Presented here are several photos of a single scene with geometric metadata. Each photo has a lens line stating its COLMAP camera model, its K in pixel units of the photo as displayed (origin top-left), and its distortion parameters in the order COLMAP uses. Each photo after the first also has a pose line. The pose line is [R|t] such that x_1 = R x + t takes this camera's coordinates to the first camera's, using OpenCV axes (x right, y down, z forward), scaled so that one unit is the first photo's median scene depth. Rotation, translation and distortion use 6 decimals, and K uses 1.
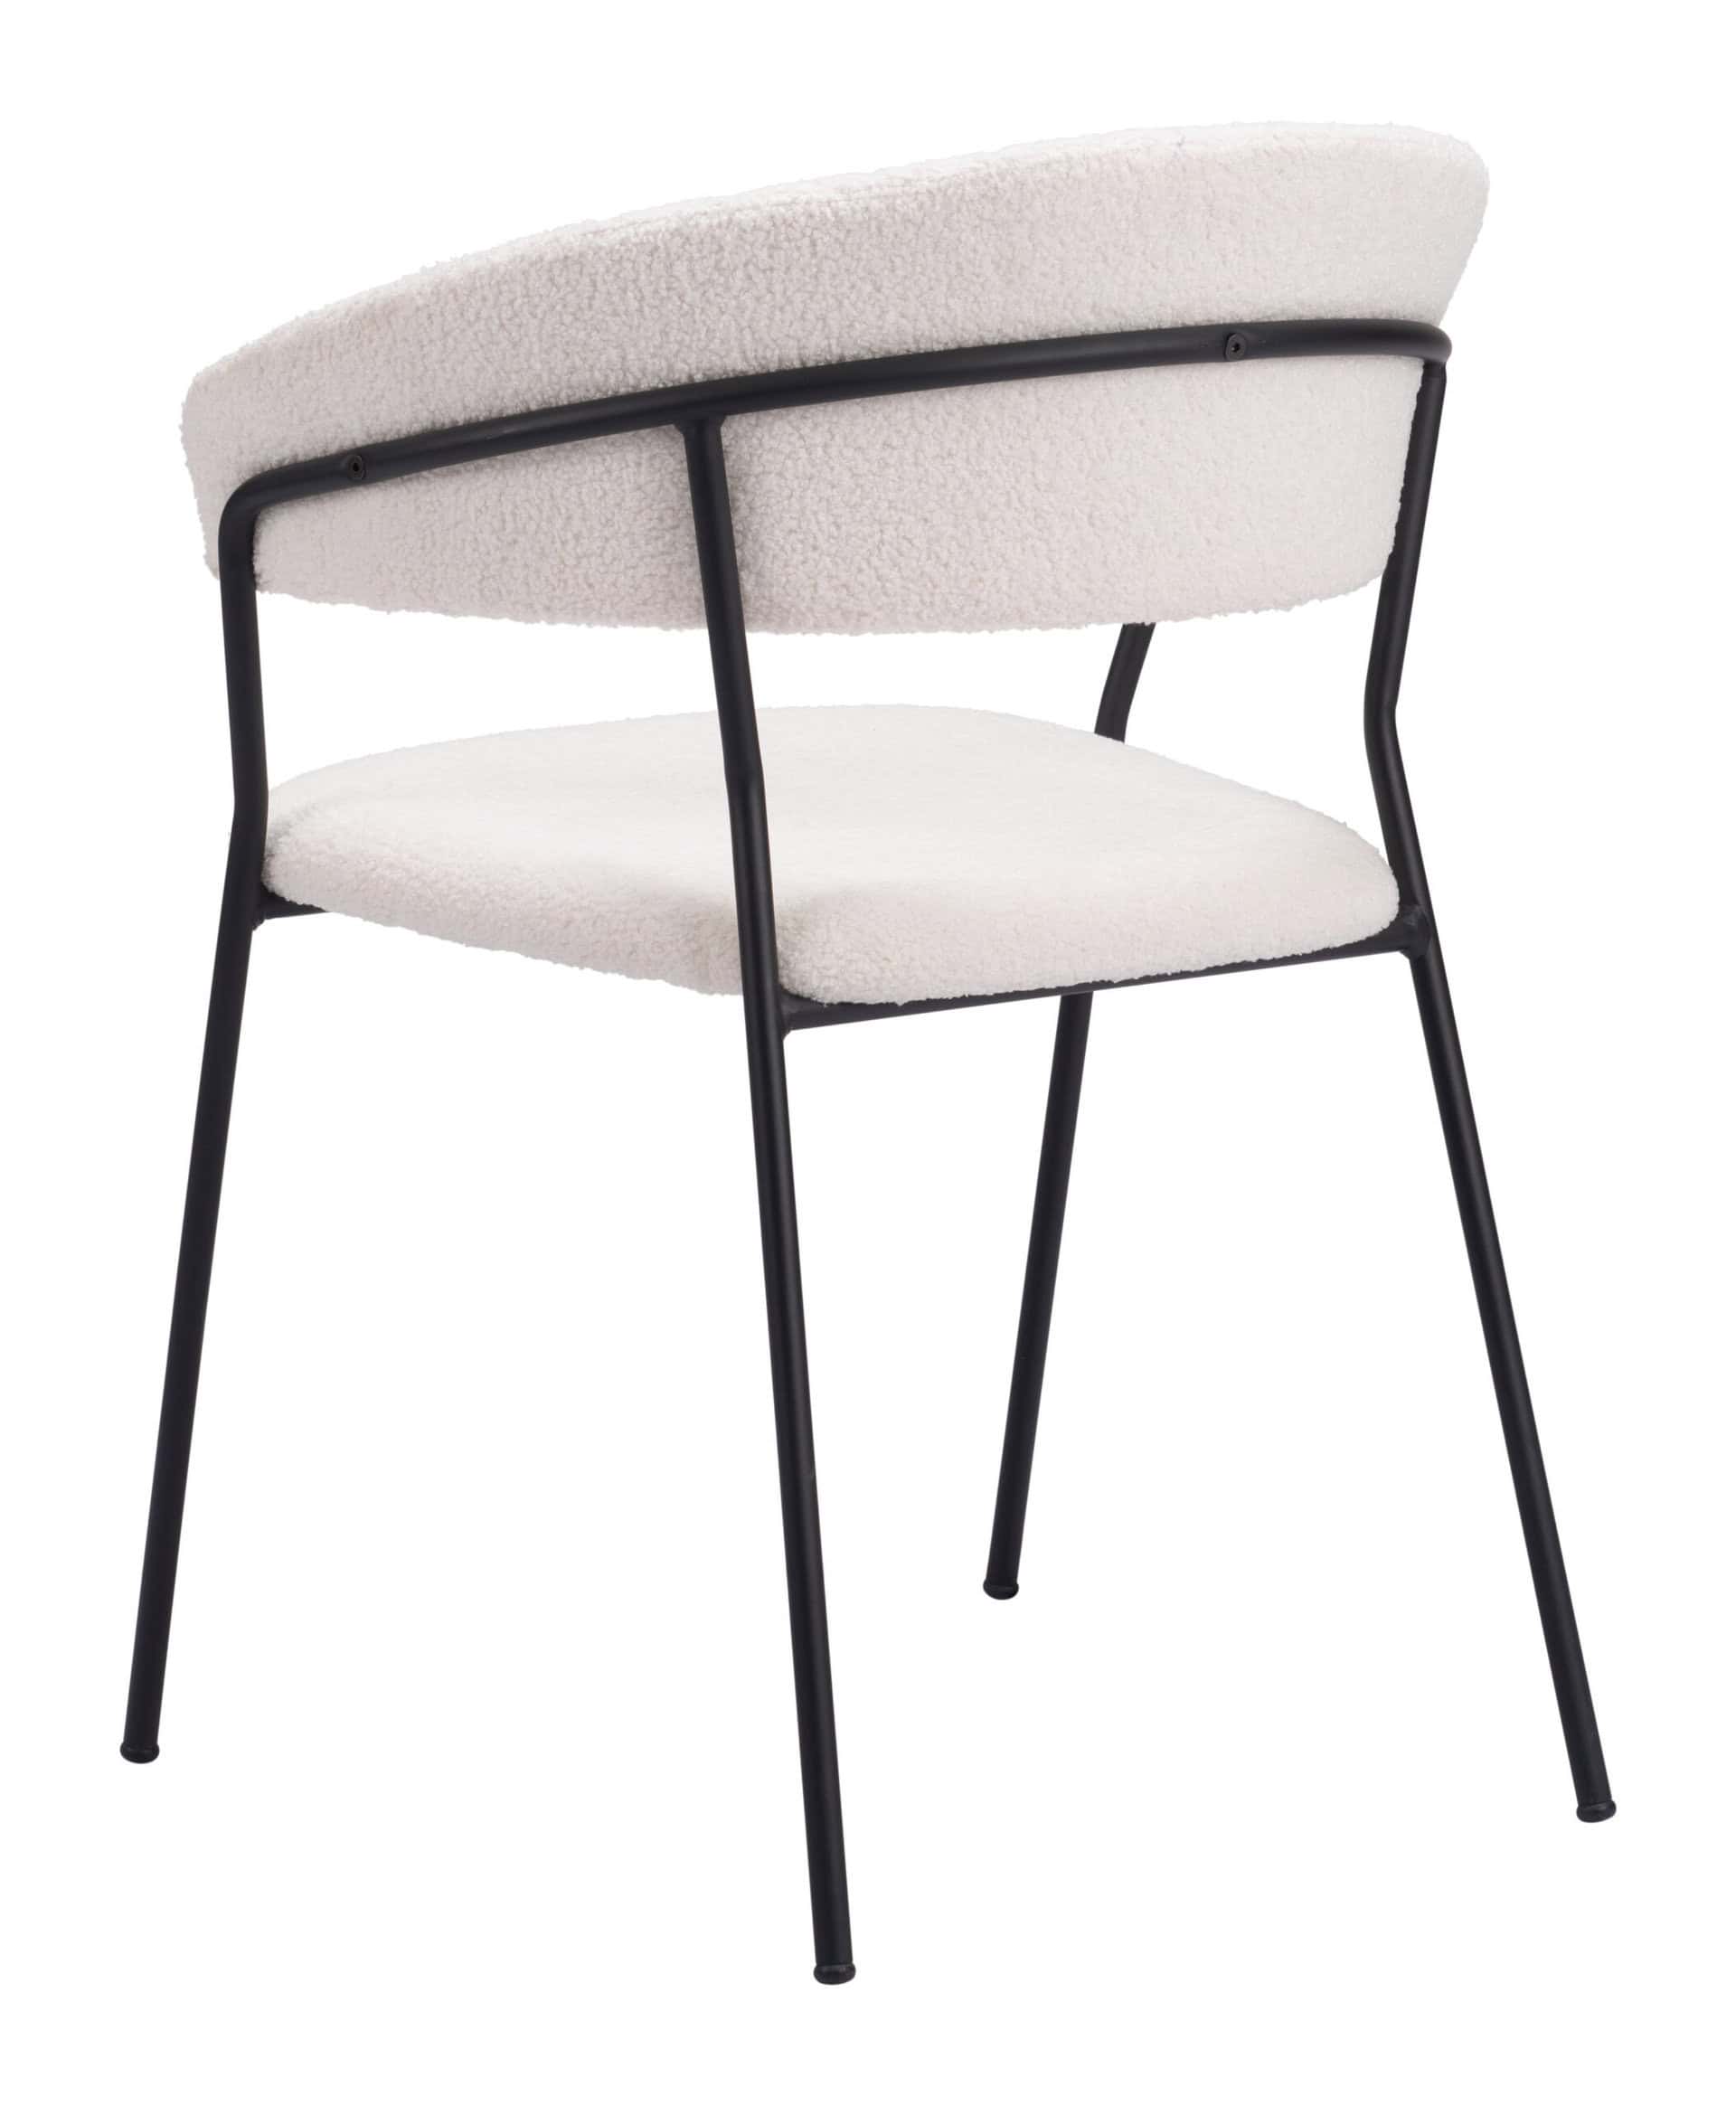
lens RADIAL K [[4600.3, 0, 858.6], [0, 4600.3, 1045.6], [0, 0, 1]] dist [-0.007504, 0.000000]
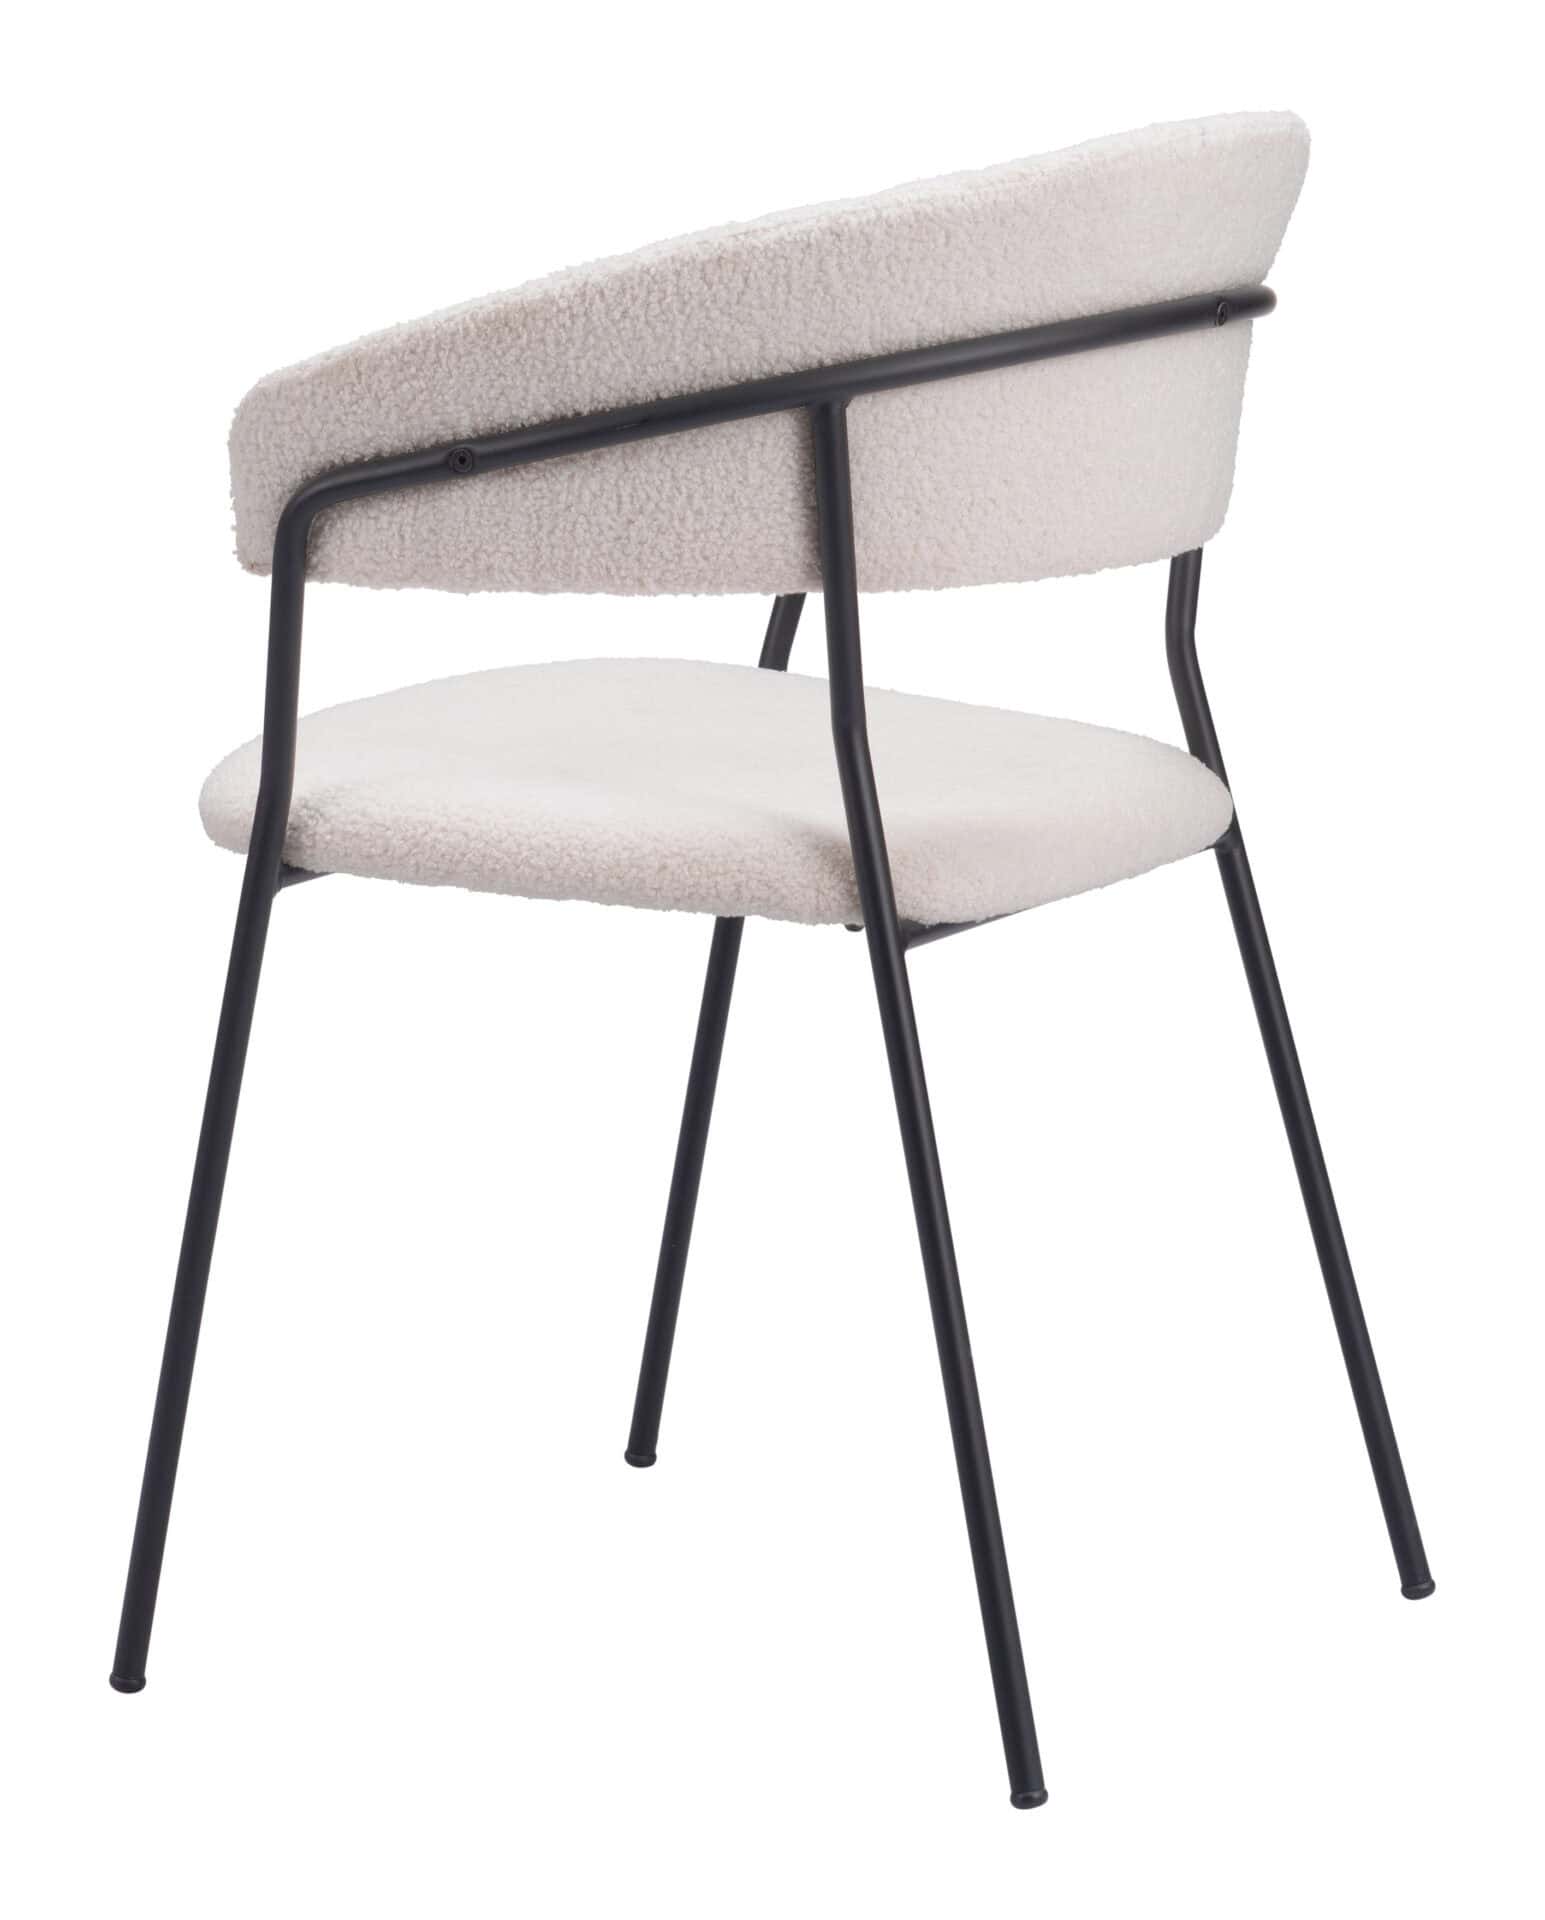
lens RADIAL K [[4180.2, 0, 777.9], [0, 4180.2, 960.0], [0, 0, 1]] dist [0.008620, 0.000000]
pose [[0.976125, -0.074741, 0.203944, -0.254940], [0.074574, 0.997179, 0.008517, -0.012342], [-0.204005, 0.006895, 0.978945, 0.027949]]
